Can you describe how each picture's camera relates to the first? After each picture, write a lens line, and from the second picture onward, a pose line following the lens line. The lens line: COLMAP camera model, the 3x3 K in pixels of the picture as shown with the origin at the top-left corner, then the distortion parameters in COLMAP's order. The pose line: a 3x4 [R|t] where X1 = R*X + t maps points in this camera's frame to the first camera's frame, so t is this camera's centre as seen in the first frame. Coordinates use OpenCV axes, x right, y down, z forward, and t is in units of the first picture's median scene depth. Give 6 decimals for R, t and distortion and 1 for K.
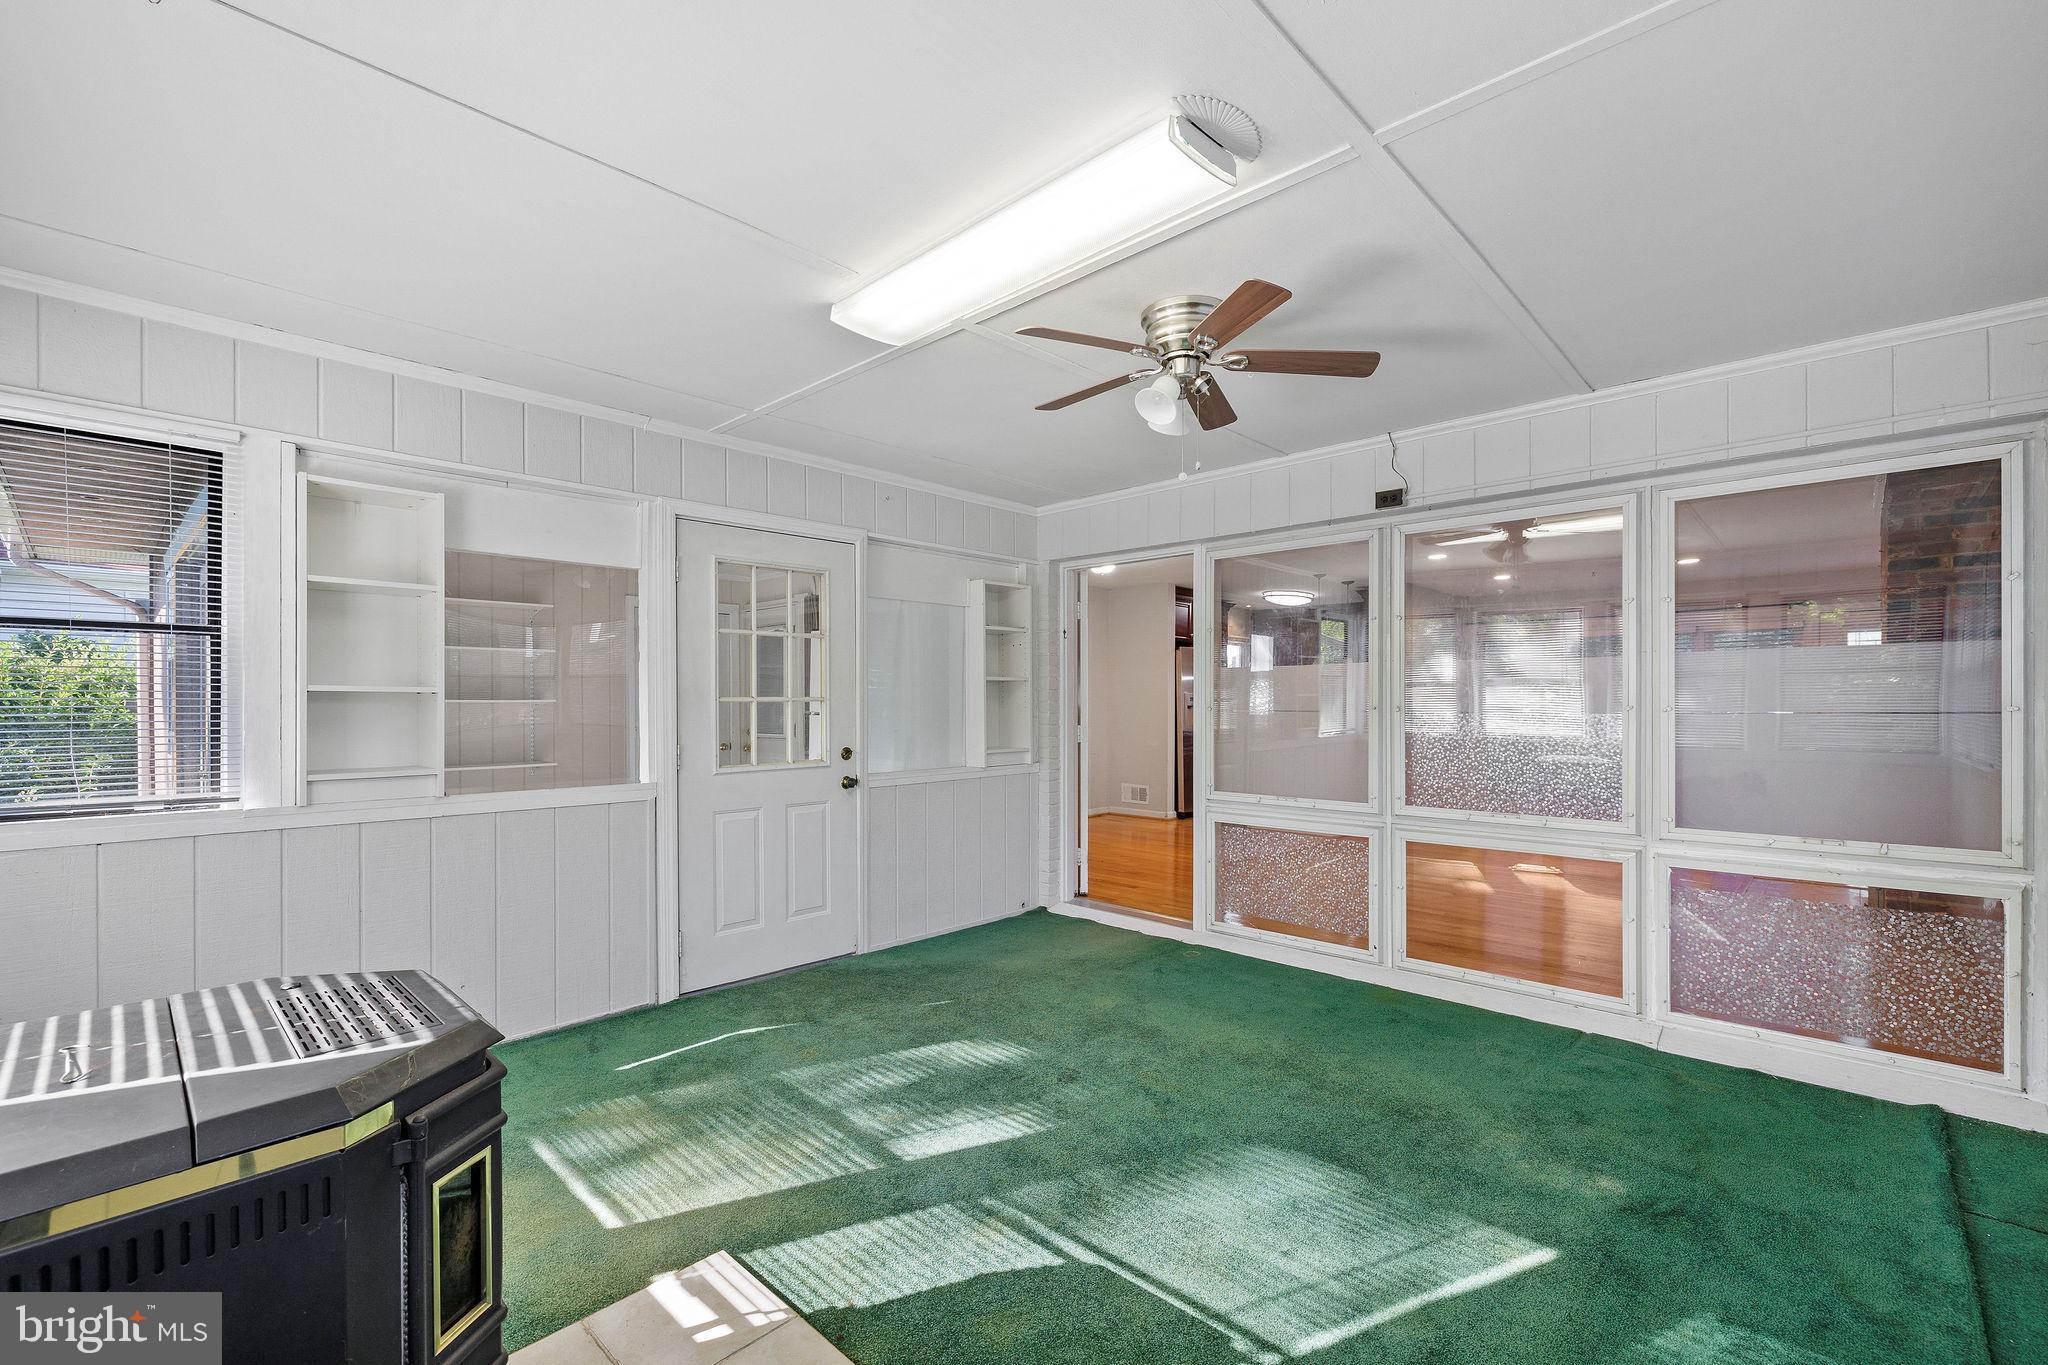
lens RADIAL K [[869.2, 0, 1017.6], [0, 869.2, 687.6], [0, 0, 1]] dist [-0.000401, -0.000273]
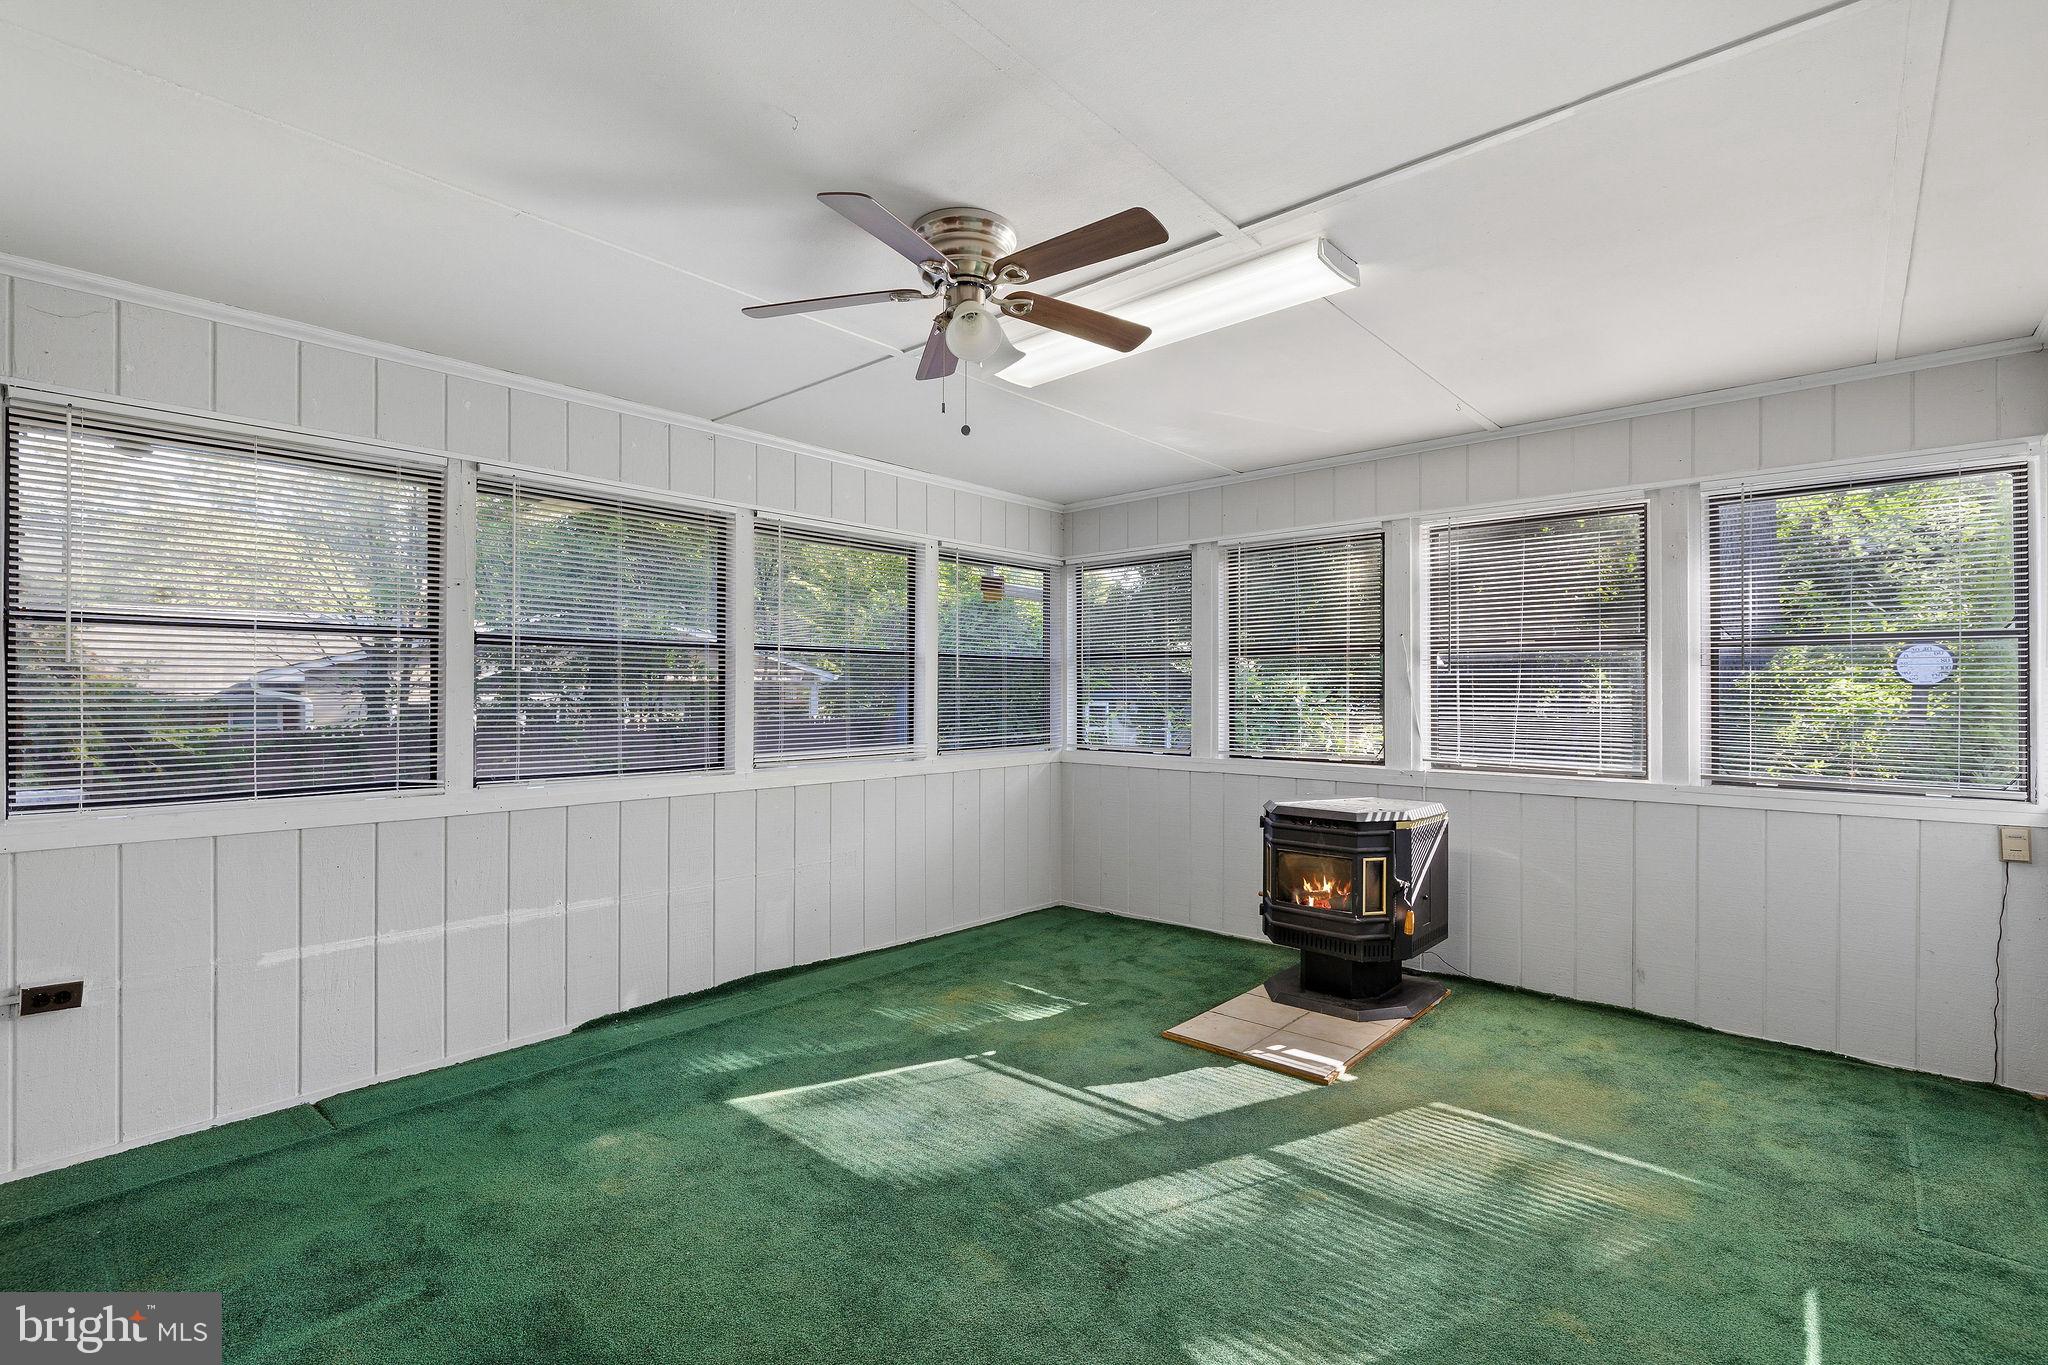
lens RADIAL K [[923.9, 0, 1030.5], [0, 923.9, 684.6], [0, 0, 1]] dist [0.000240, 0.000011]
pose [[-0.999847, 0.003369, -0.017155, 0.164572], [0.003391, 0.999993, -0.001293, -0.015580], [0.017151, -0.001351, -0.999852, 2.442451]]
